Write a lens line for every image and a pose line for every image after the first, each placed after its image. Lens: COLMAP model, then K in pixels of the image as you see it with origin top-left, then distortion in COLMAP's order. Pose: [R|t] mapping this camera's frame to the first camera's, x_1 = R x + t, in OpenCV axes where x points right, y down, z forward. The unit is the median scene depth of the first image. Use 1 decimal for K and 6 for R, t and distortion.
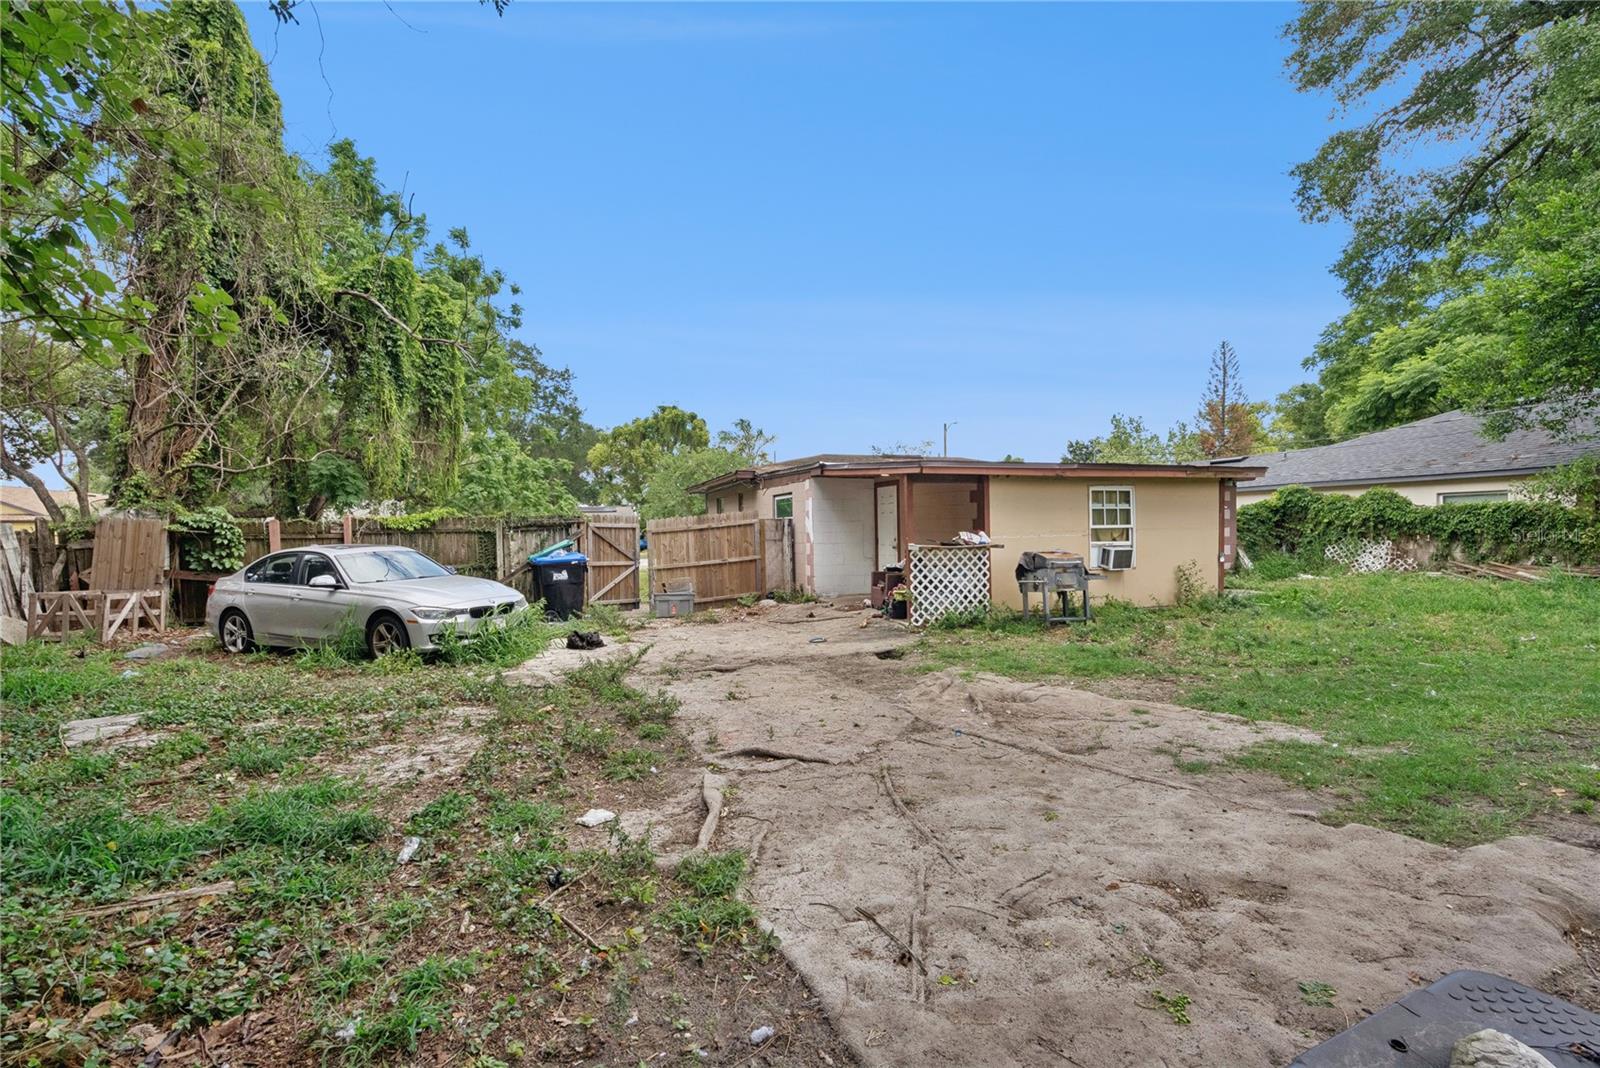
lens RADIAL K [[738.9, 0, 764.8], [0, 738.9, 533.2], [0, 0, 1]] dist [-0.008914, 0.004274]
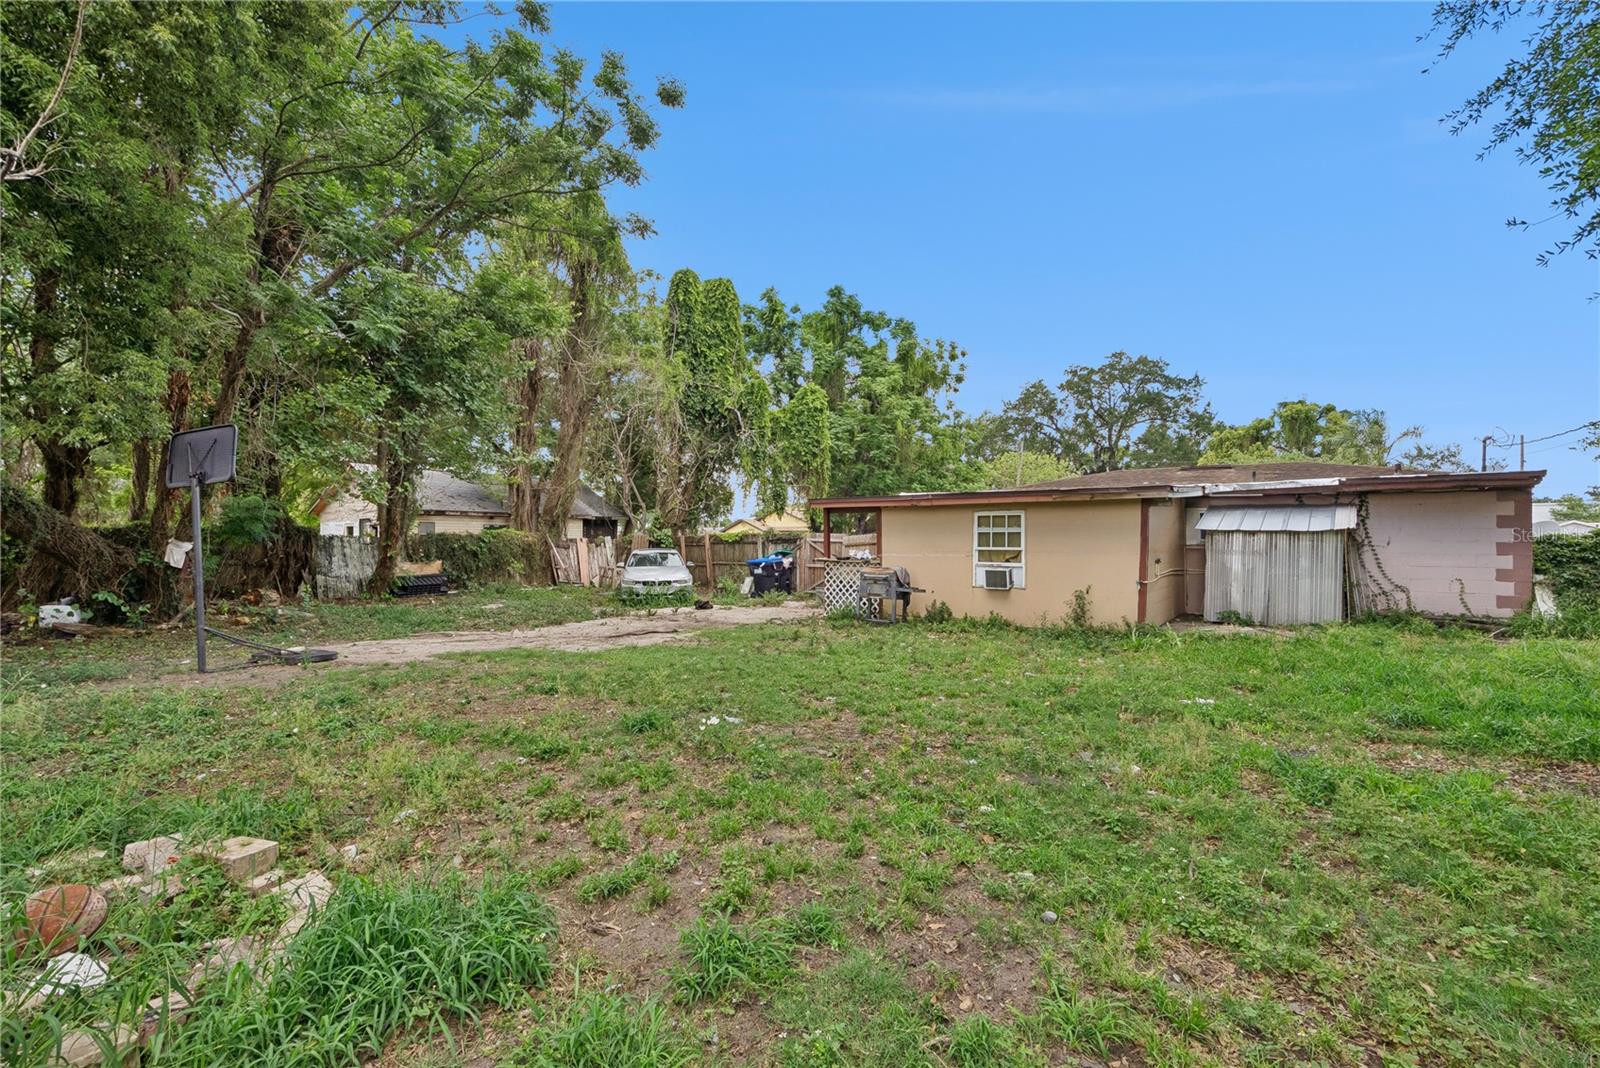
lens RADIAL K [[738.9, 0, 803.1], [0, 738.9, 535.1], [0, 0, 1]] dist [-0.008914, 0.004274]
pose [[0.577793, 0.007210, -0.816152, 0.950571], [-0.015342, 0.999880, -0.002029, -0.017678], [0.816039, 0.013694, 0.577834, 0.107159]]
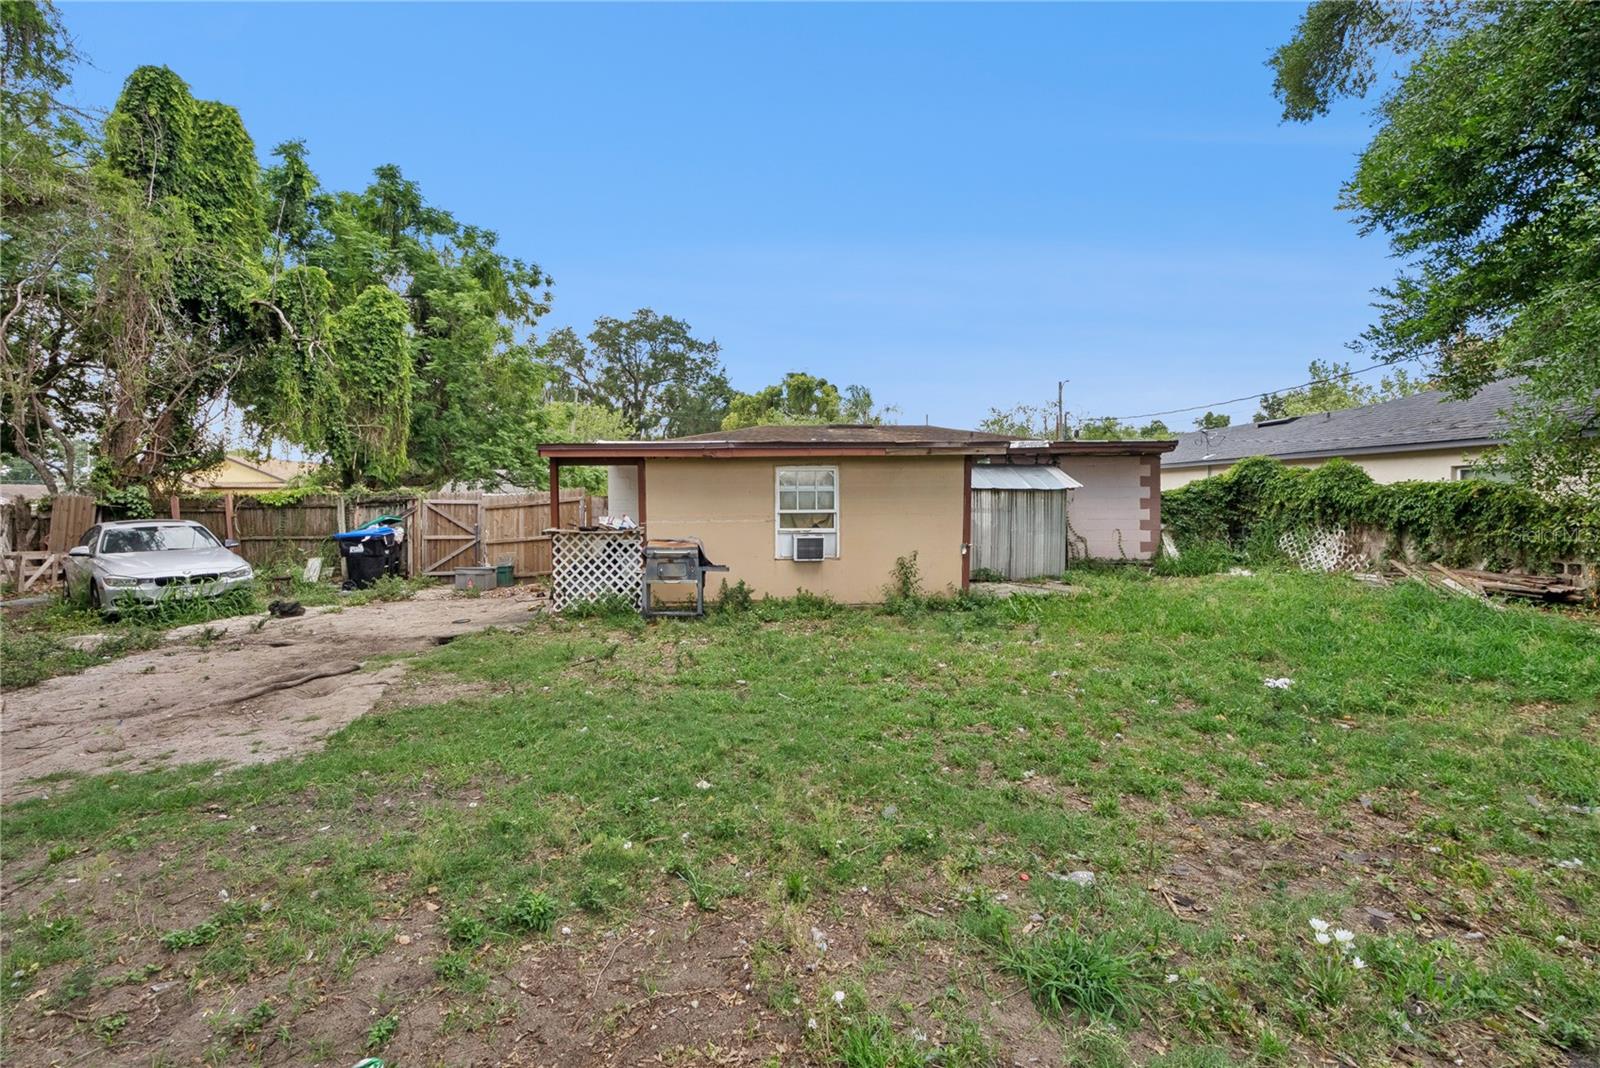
lens RADIAL K [[738.9, 0, 736.8], [0, 738.9, 501.4], [0, 0, 1]] dist [-0.008914, 0.004274]
pose [[0.955354, 0.008640, -0.295338, 0.513896], [-0.007114, 0.999955, 0.006239, -0.021181], [0.295379, -0.003860, 0.955372, 0.093441]]
